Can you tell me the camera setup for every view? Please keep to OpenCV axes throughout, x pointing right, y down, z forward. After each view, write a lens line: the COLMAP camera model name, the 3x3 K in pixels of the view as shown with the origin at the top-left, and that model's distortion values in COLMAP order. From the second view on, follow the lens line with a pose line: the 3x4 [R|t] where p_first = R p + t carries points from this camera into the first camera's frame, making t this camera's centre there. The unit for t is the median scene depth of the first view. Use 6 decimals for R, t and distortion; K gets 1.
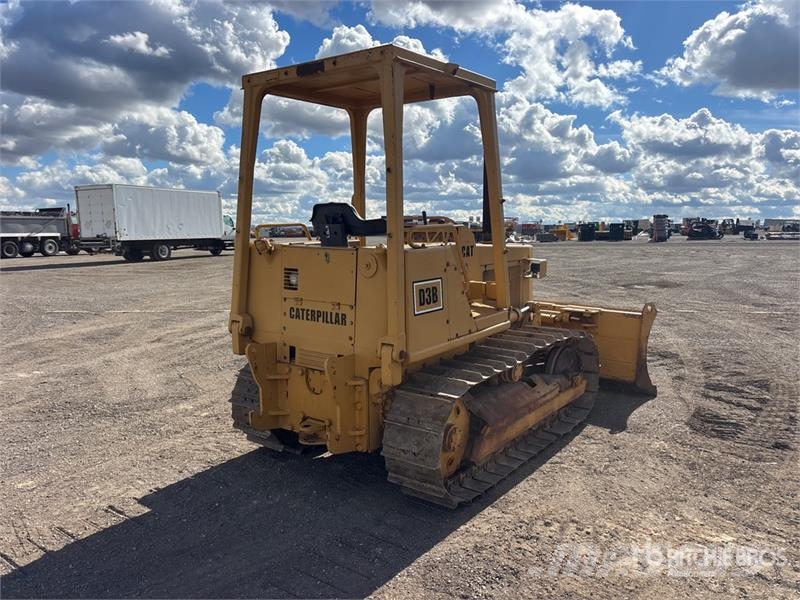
lens RADIAL K [[606.3, 0, 400.0], [0, 606.3, 300.0], [0, 0, 1]] dist [0.002749, -0.003272]
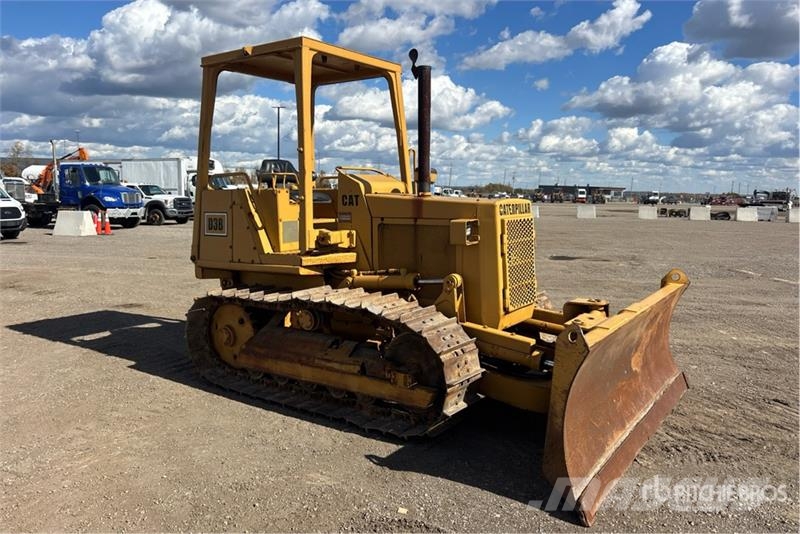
lens RADIAL K [[602.6, 0, 409.6], [0, 602.6, 270.7], [0, 0, 1]] dist [0.030240, -0.008377]
pose [[0.048463, 0.142191, -0.988652, 1.115389], [-0.131087, 0.982159, 0.134831, -0.112689], [0.990186, 0.123065, 0.066237, 1.040857]]
